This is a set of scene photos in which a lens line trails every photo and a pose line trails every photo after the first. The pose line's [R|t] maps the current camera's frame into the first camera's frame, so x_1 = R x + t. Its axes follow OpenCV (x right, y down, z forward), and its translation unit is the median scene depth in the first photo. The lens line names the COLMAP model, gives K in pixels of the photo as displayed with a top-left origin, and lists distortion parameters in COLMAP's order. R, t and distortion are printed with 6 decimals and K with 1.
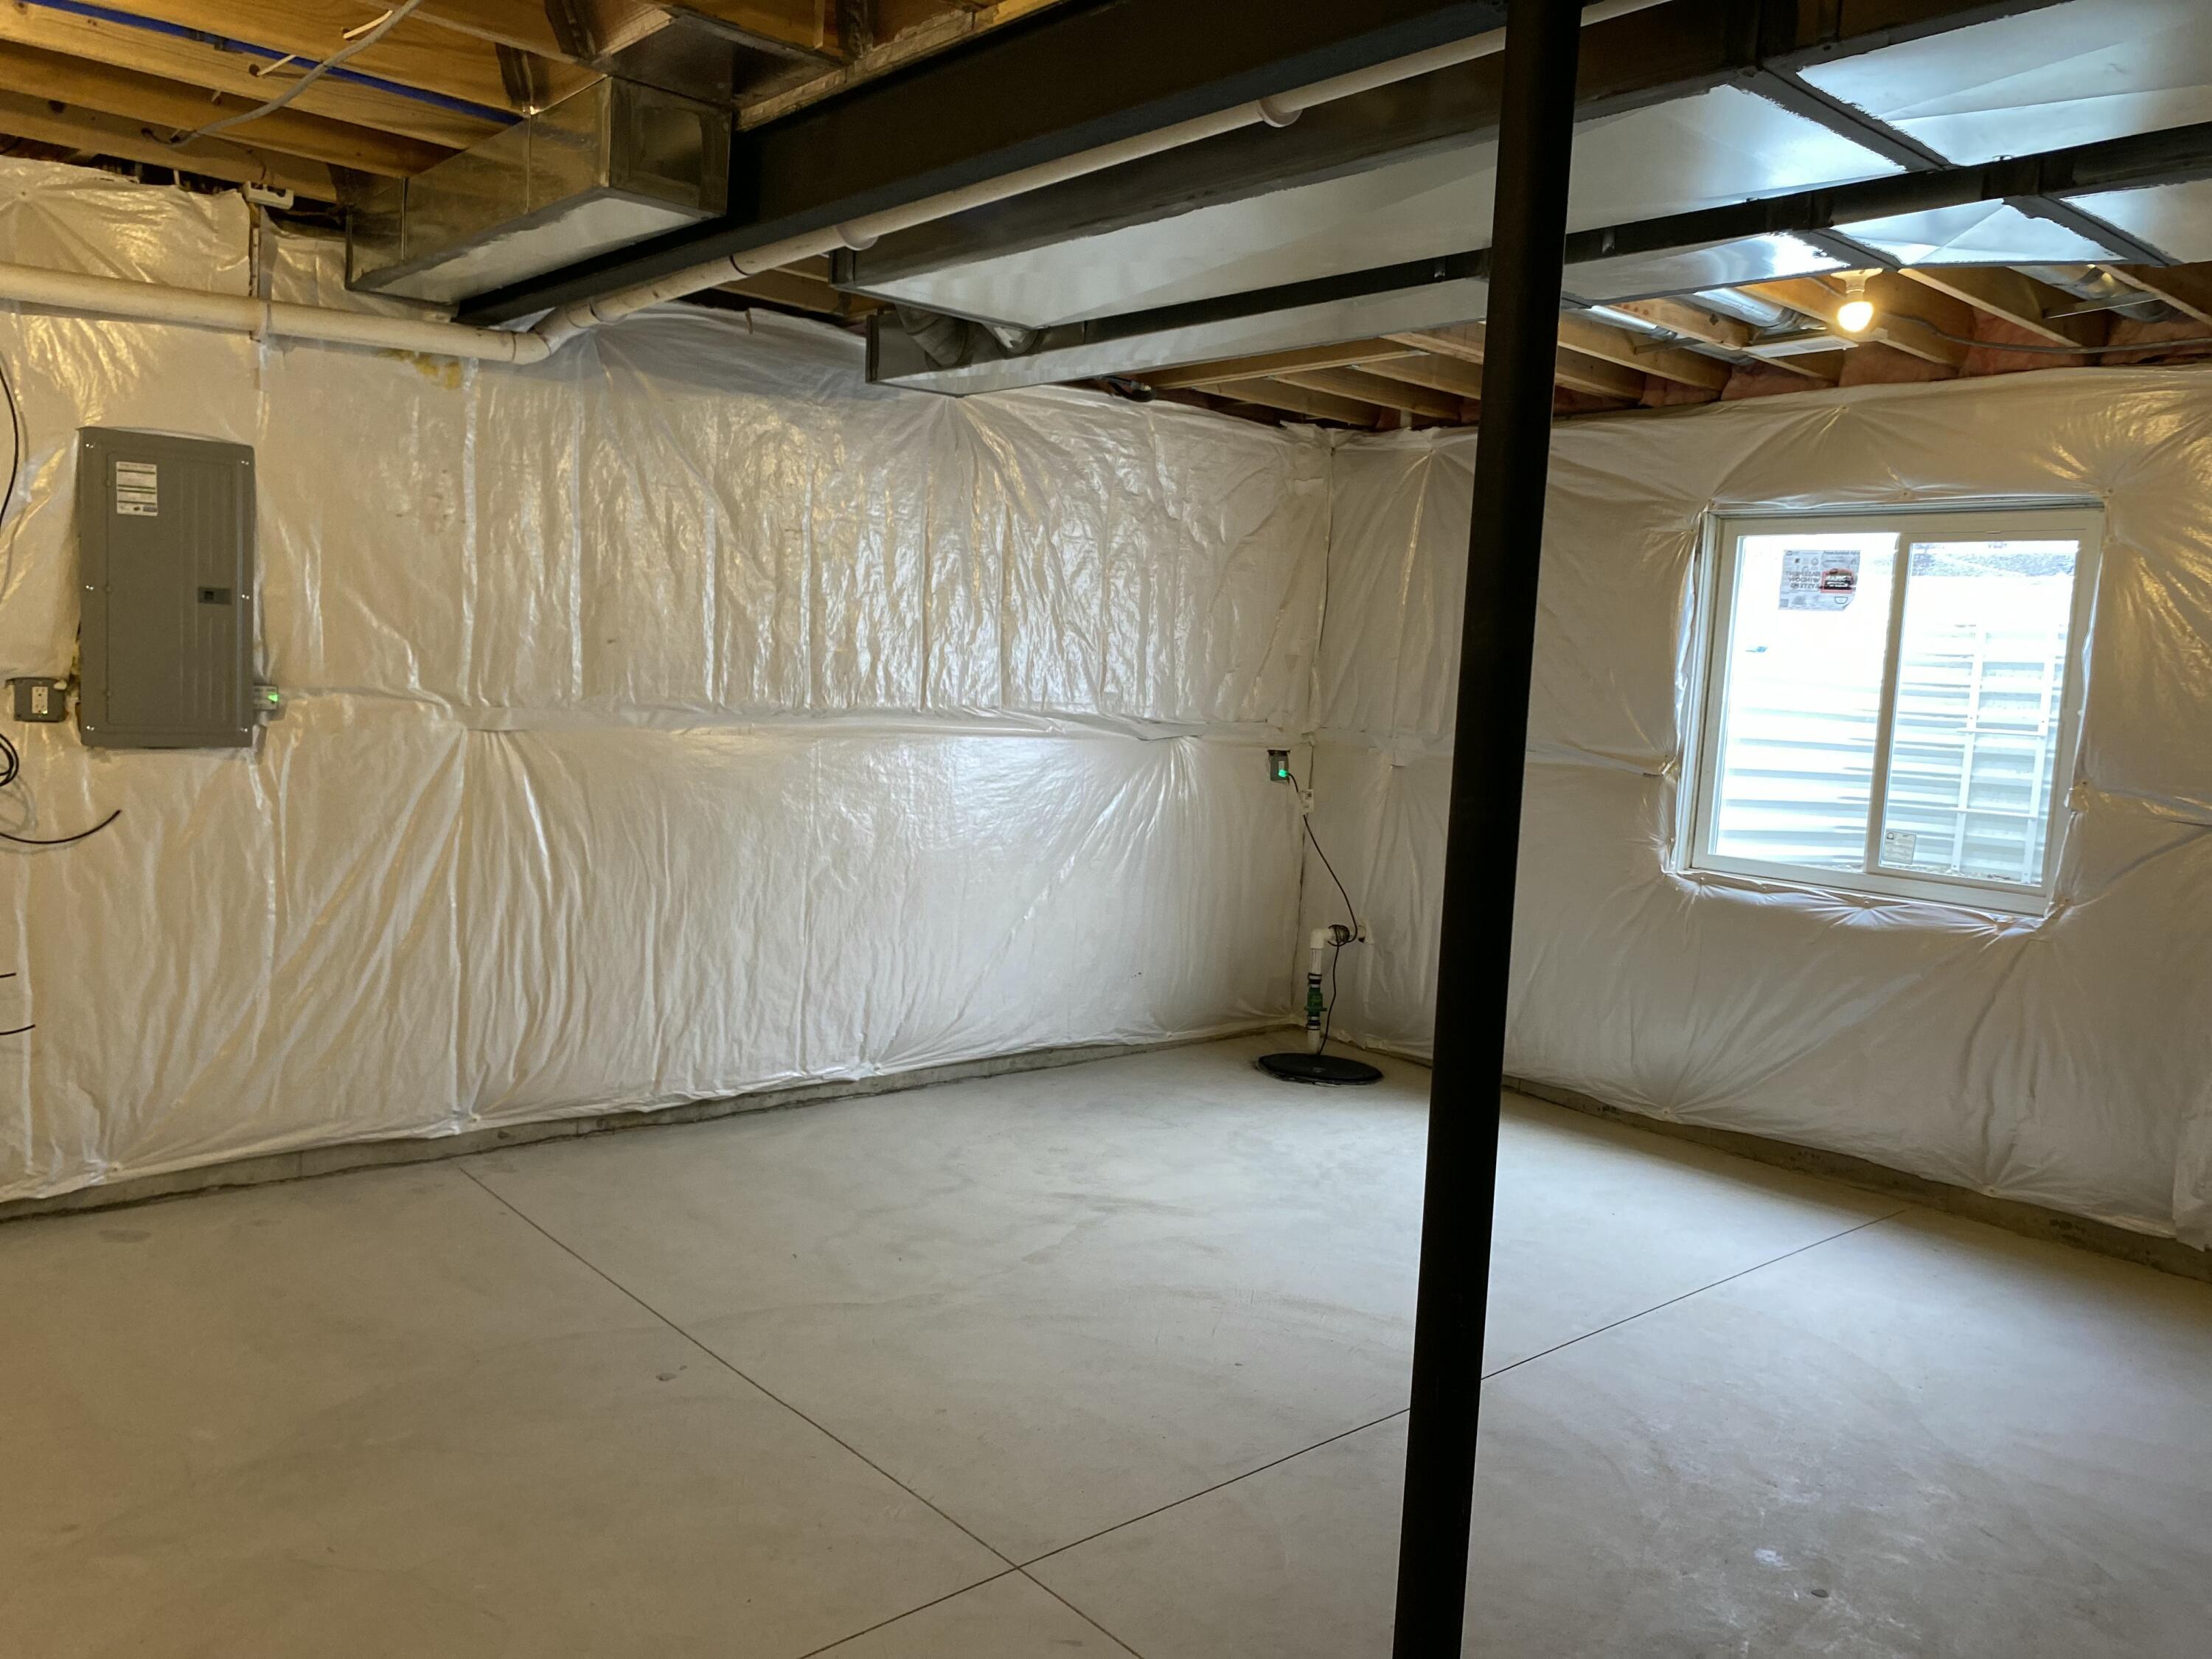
lens RADIAL K [[1658.6, 0, 1106.0], [0, 1658.6, 829.5], [0, 0, 1]] dist [0.130301, -0.212166]
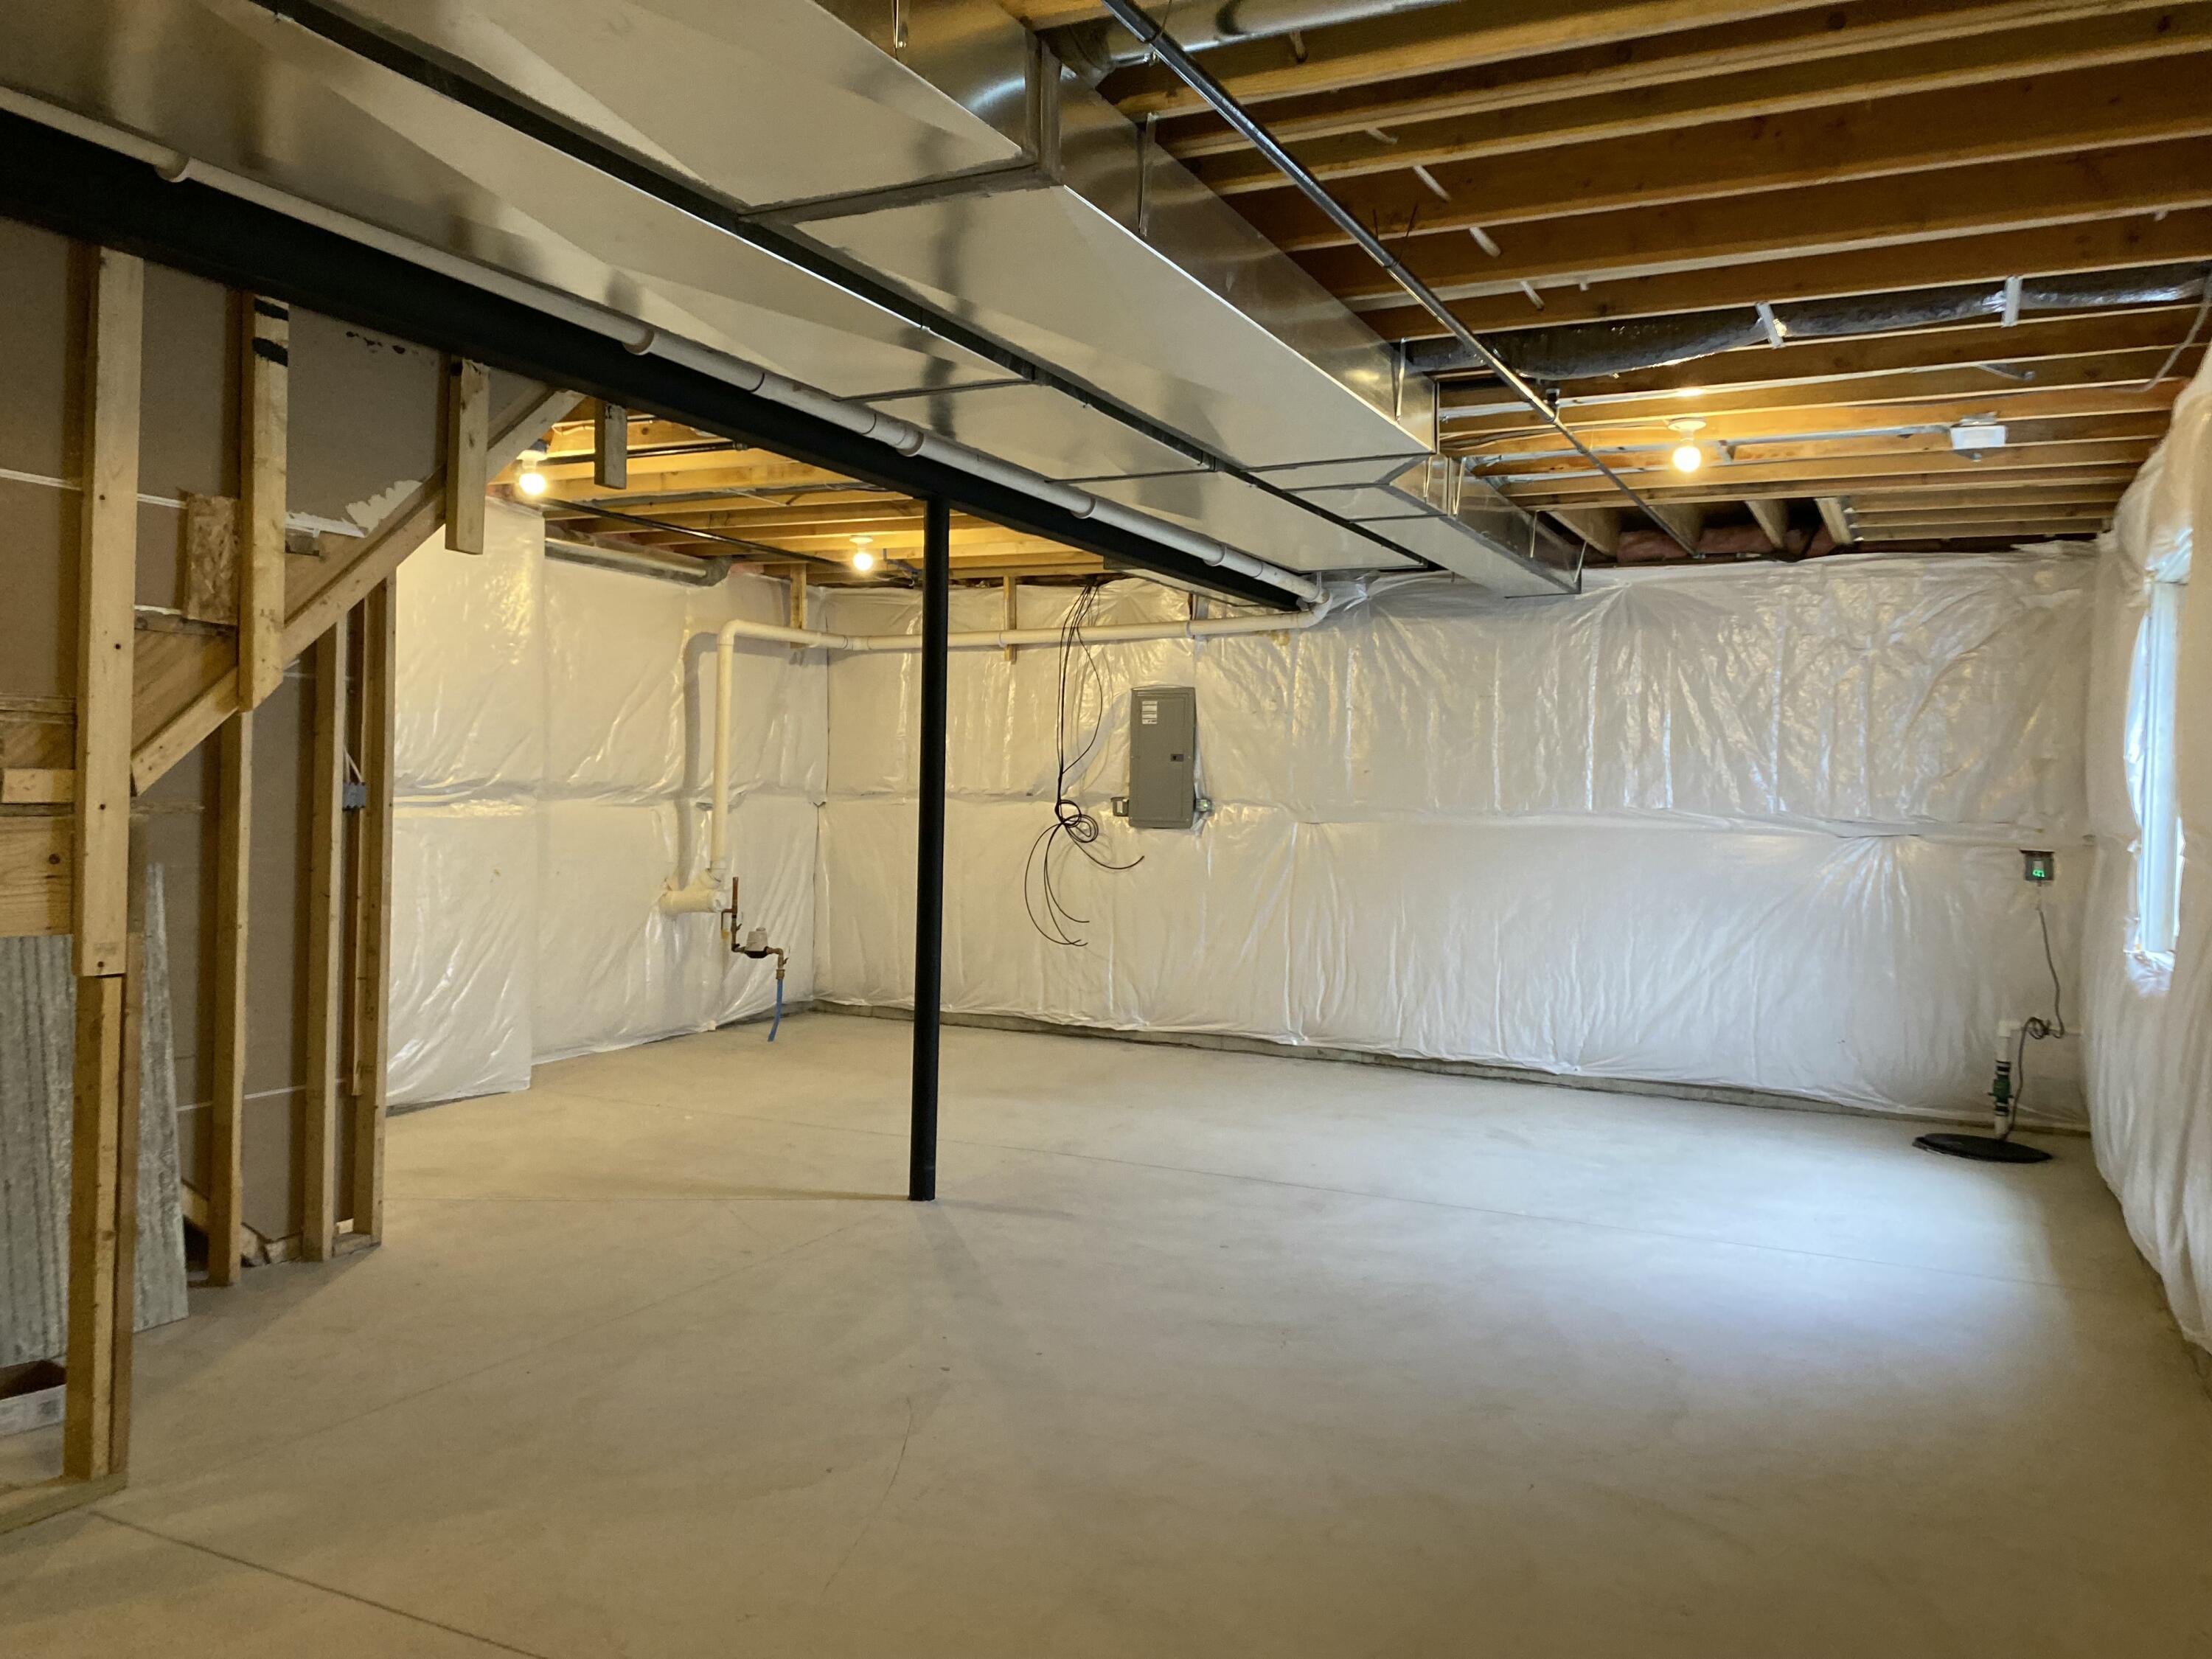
lens RADIAL K [[1695.7, 0, 1113.5], [0, 1695.7, 813.1], [0, 0, 1]] dist [0.013010, -0.005538]
pose [[0.380724, -0.038545, -0.923885, 1.134887], [-0.095224, 0.992185, -0.080635, 0.090398], [0.919773, 0.118676, 0.374078, 0.096296]]
